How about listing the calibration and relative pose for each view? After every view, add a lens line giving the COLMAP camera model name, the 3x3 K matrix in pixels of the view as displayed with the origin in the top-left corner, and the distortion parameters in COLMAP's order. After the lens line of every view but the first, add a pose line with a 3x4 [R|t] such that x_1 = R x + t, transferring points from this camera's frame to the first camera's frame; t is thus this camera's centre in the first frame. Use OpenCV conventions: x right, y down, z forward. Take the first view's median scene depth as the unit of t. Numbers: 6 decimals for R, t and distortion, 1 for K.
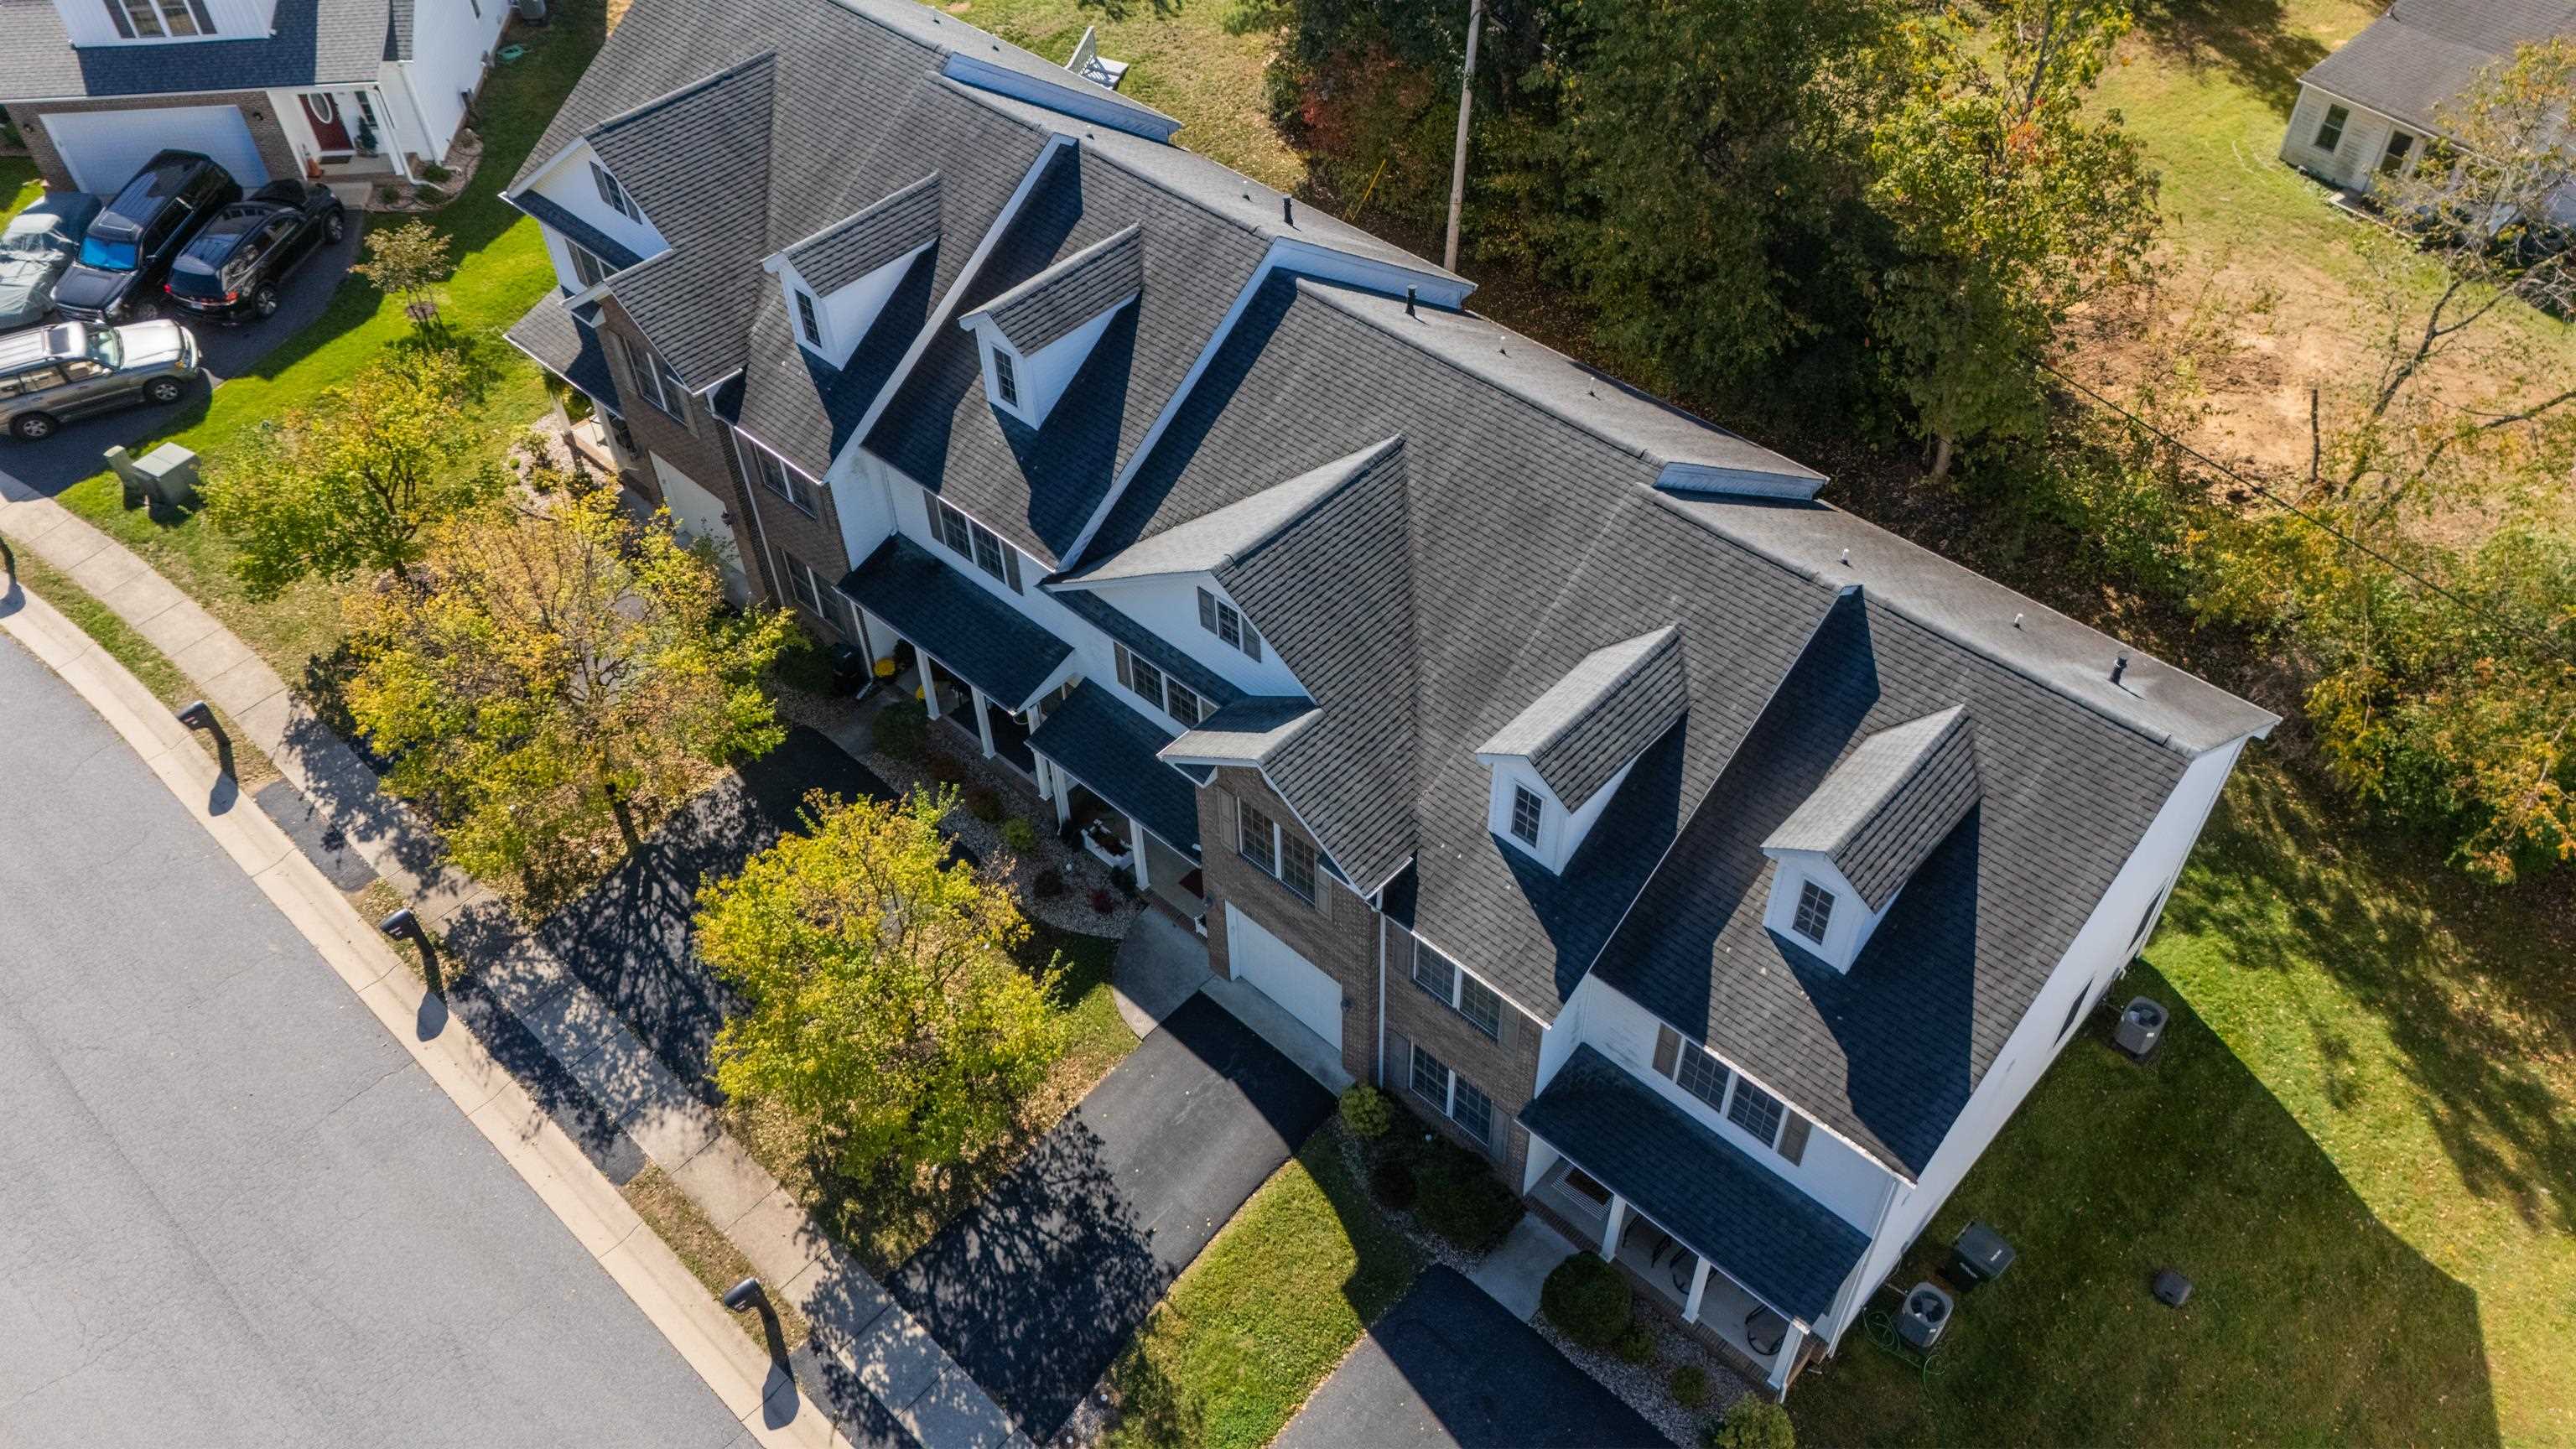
lens RADIAL K [[1882.1, 0, 1295.2], [0, 1882.1, 734.6], [0, 0, 1]] dist [0.067901, -0.089610]
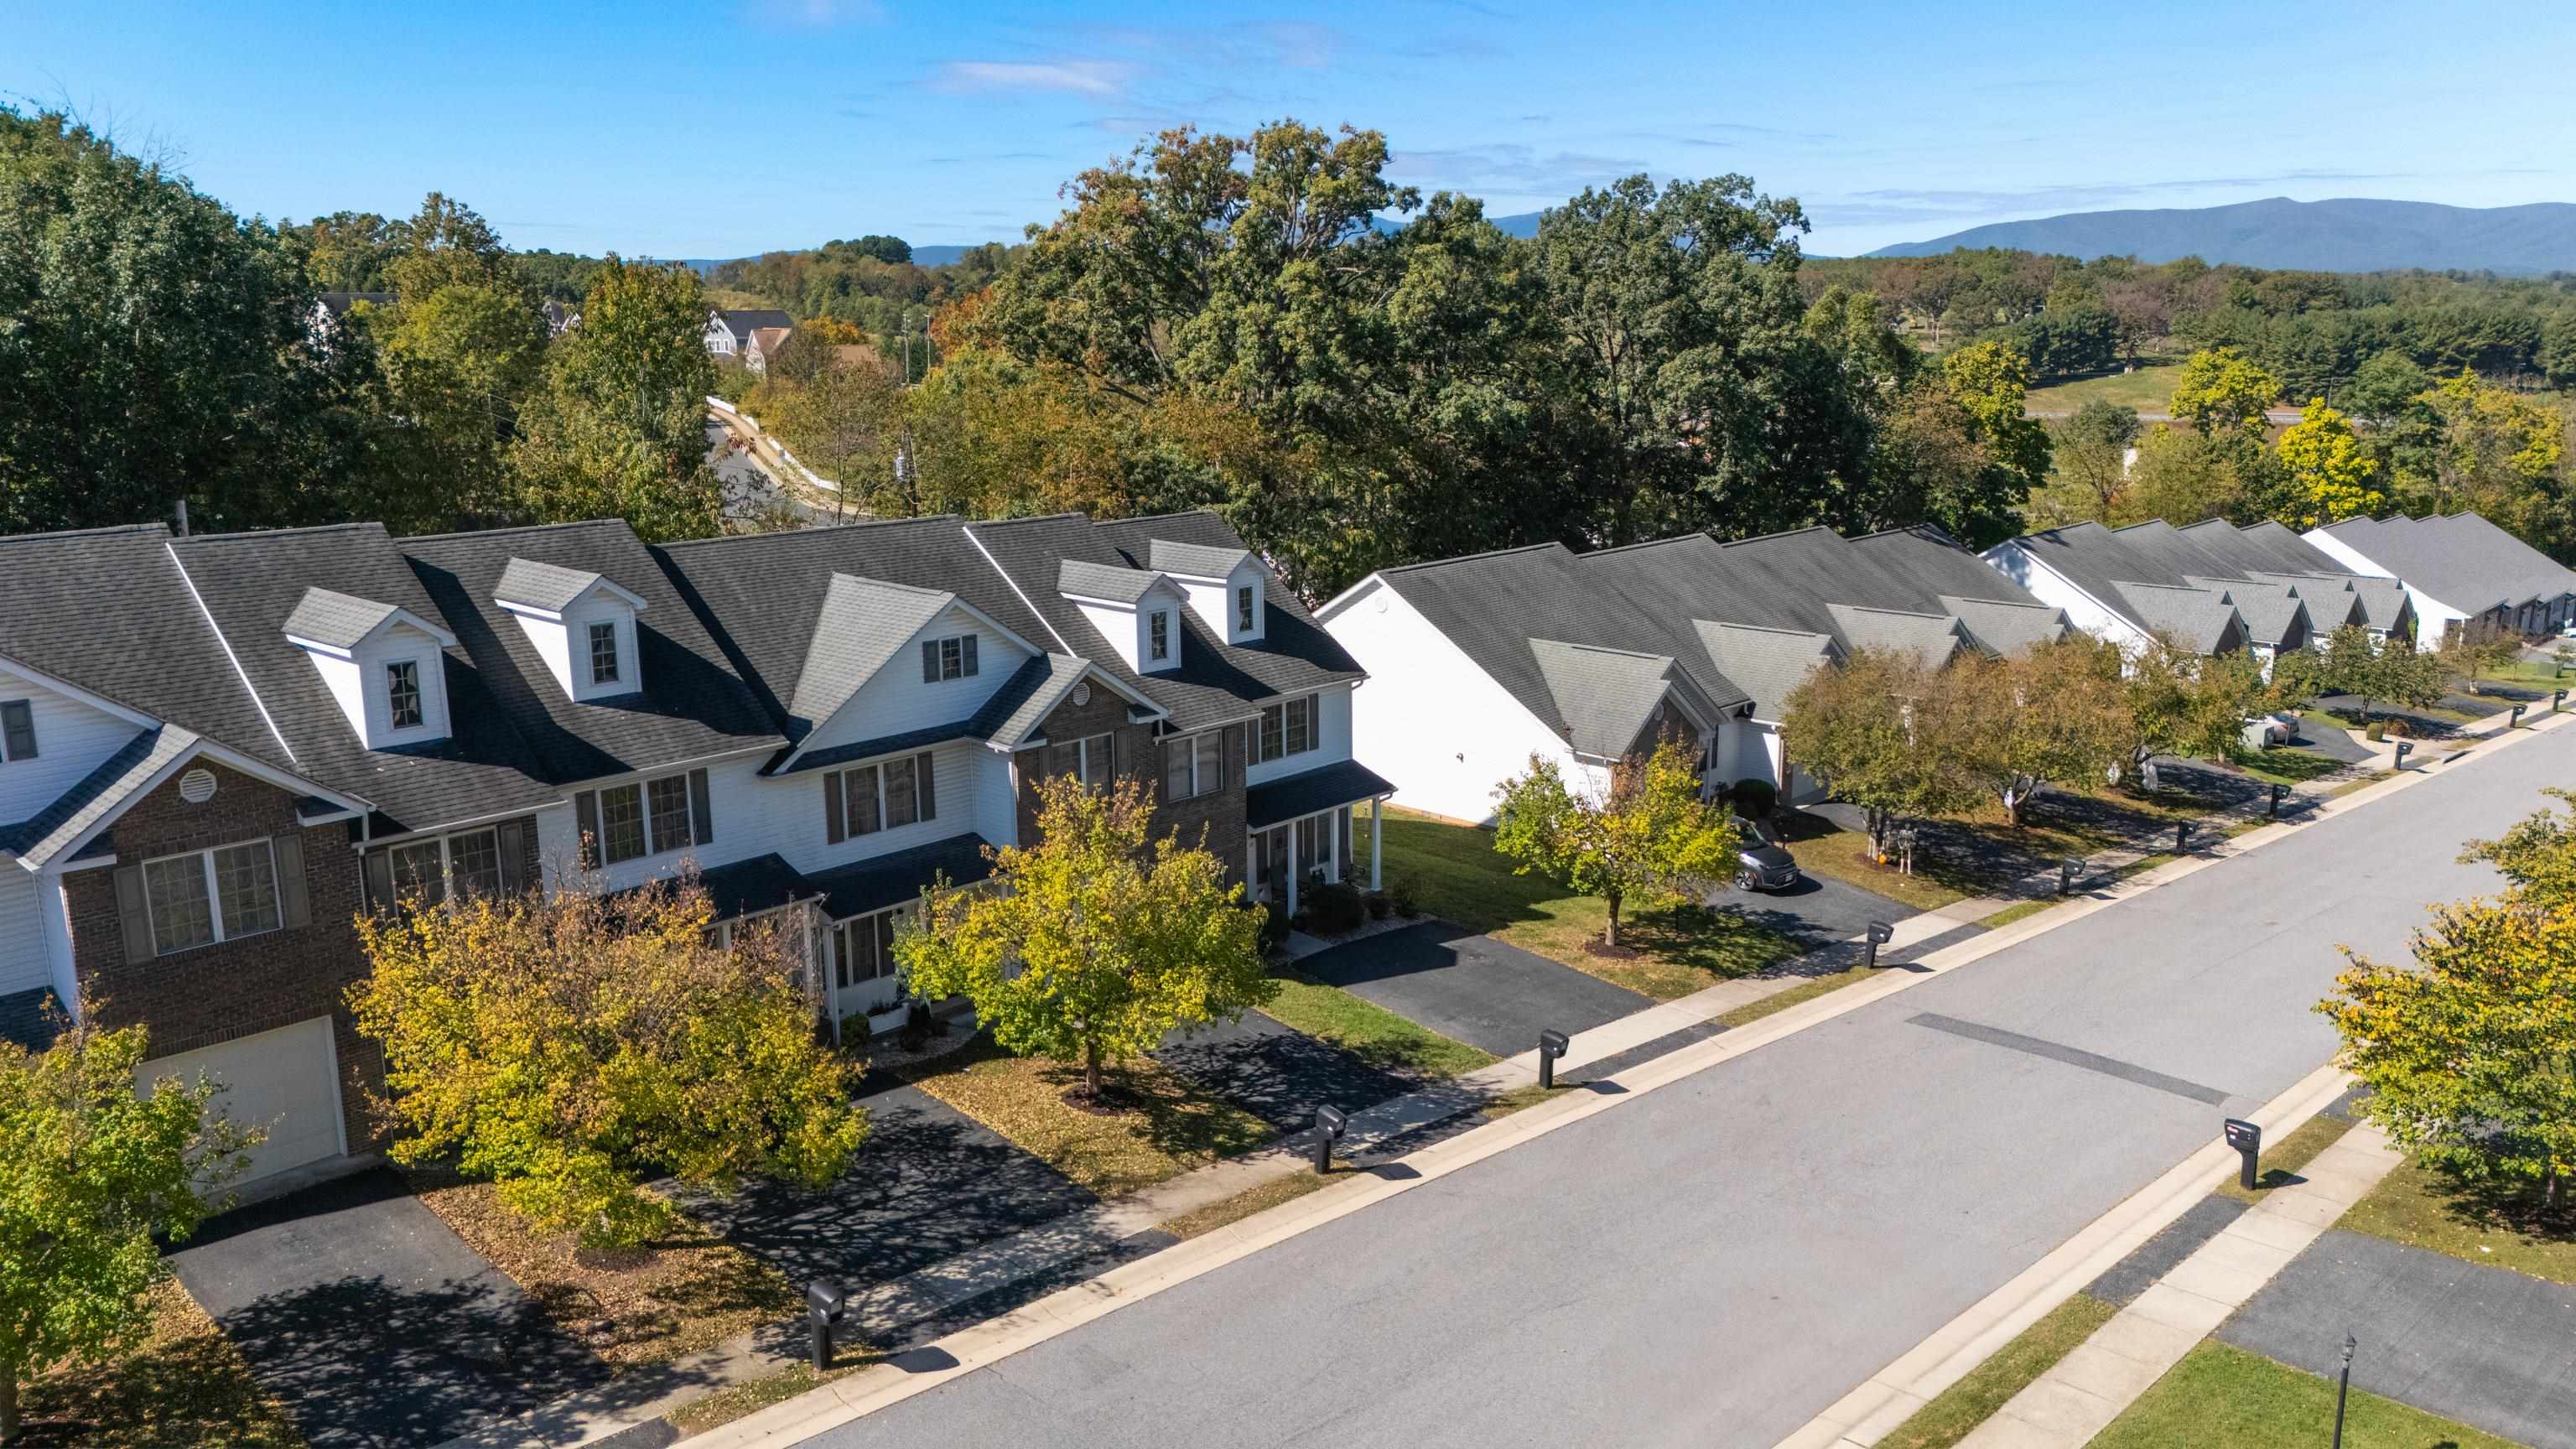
lens RADIAL K [[1882.1, 0, 1295.2], [0, 1882.1, 734.6], [0, 0, 1]] dist [0.067901, -0.089610]
pose [[0.020443, -0.206581, 0.978216, -1.231829], [0.726775, 0.674966, 0.127352, -0.014893], [-0.686571, 0.708339, 0.163936, 0.620780]]
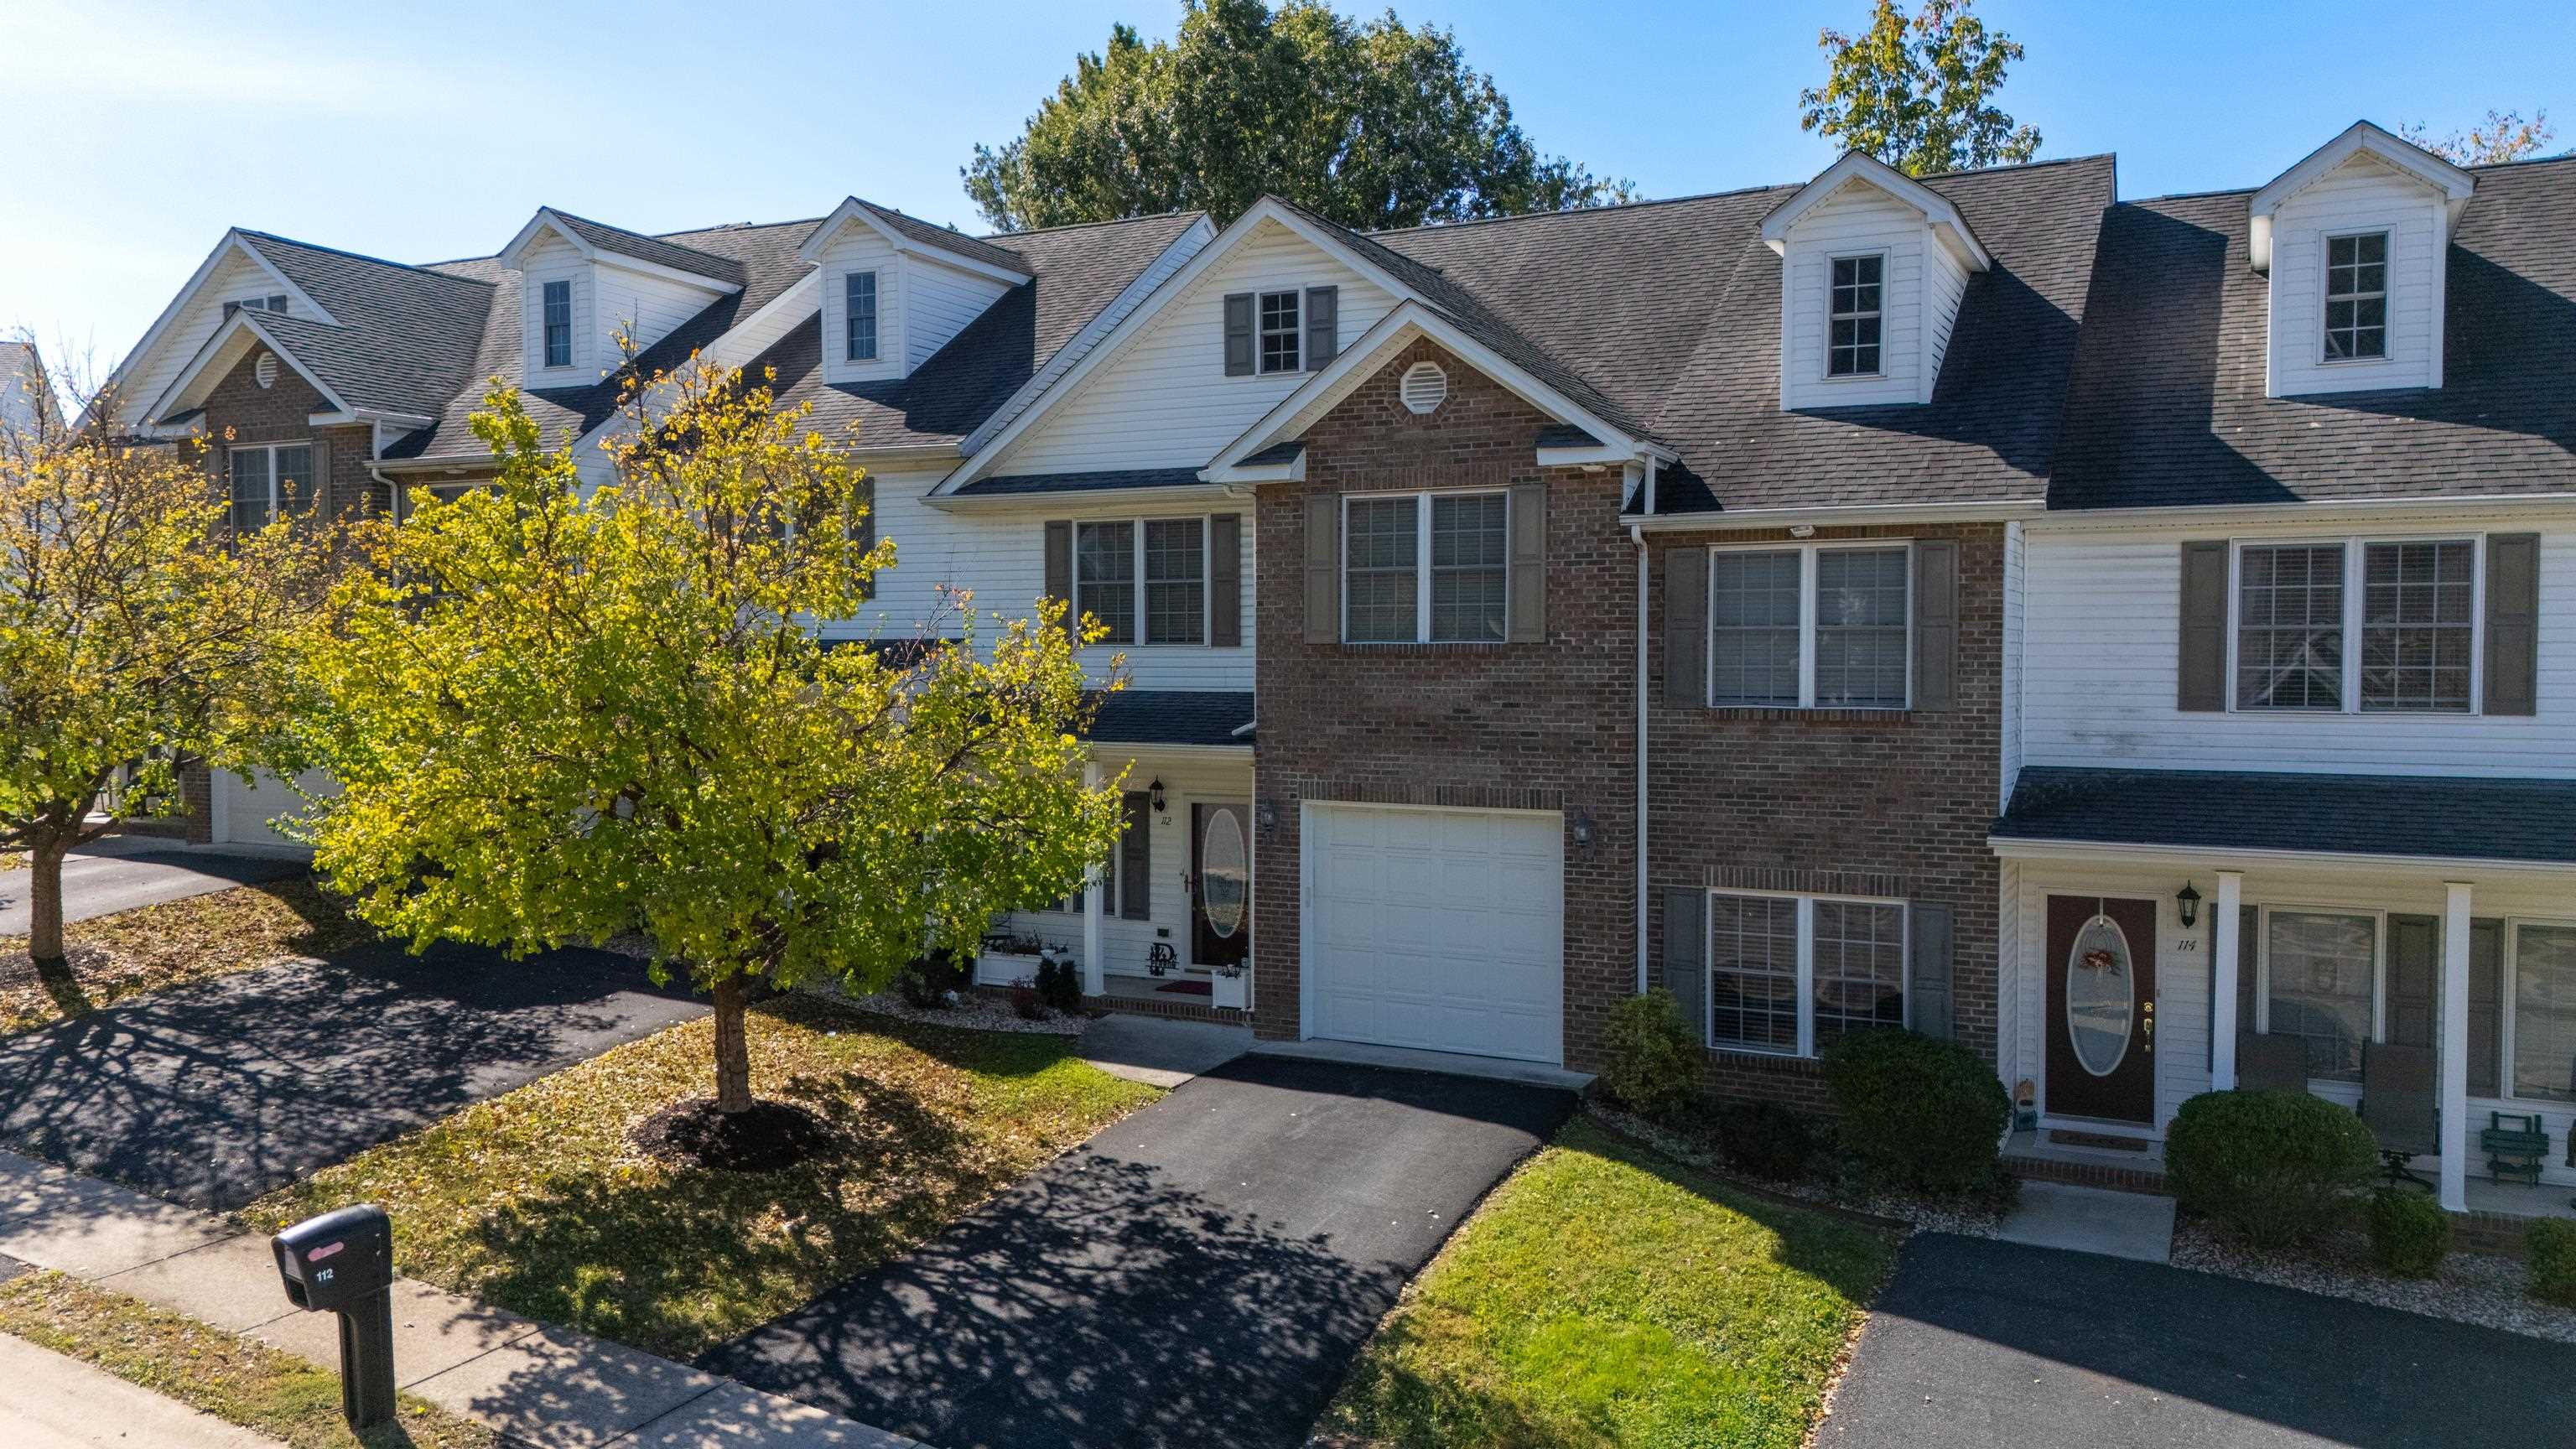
lens RADIAL K [[1903.6, 0, 1288.3], [0, 1903.6, 720.8], [0, 0, 1]] dist [0.070020, -0.065546]
pose [[0.962785, 0.008522, 0.270133, -0.201104], [0.182519, 0.716648, -0.673129, 0.465503], [-0.199327, 0.697383, 0.688422, 0.591823]]
